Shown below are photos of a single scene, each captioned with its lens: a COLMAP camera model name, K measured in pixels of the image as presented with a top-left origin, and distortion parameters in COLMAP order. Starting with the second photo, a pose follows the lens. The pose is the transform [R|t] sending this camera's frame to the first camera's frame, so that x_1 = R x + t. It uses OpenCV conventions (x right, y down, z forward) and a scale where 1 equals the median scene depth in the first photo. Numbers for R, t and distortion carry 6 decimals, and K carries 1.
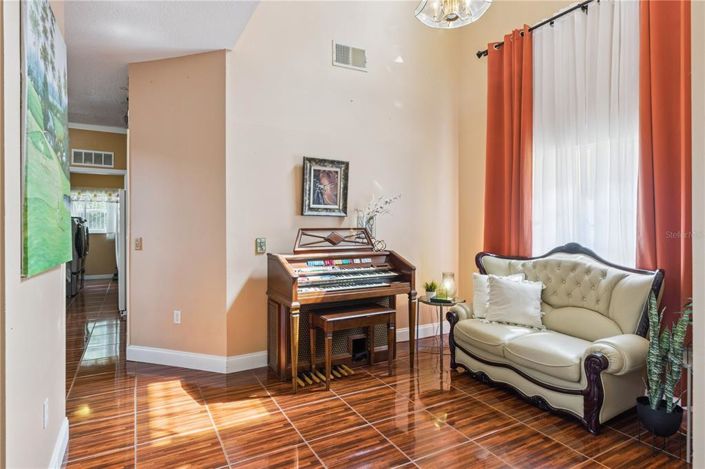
lens RADIAL K [[397.9, 0, 348.2], [0, 397.9, 217.6], [0, 0, 1]] dist [0.017761, 0.002082]
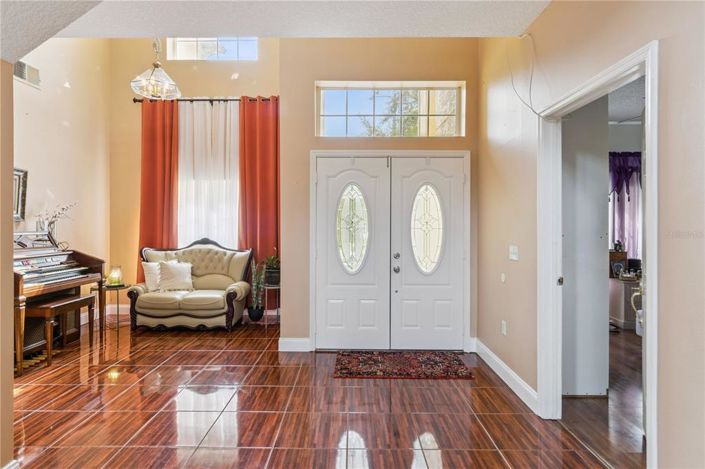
lens RADIAL K [[397.9, 0, 351.9], [0, 397.9, 228.0], [0, 0, 1]] dist [0.017761, 0.002082]
pose [[0.475595, -0.007831, 0.879630, -0.618686], [-0.008045, 0.999880, 0.013251, -0.006487], [-0.879628, -0.013378, 0.475475, -0.342285]]
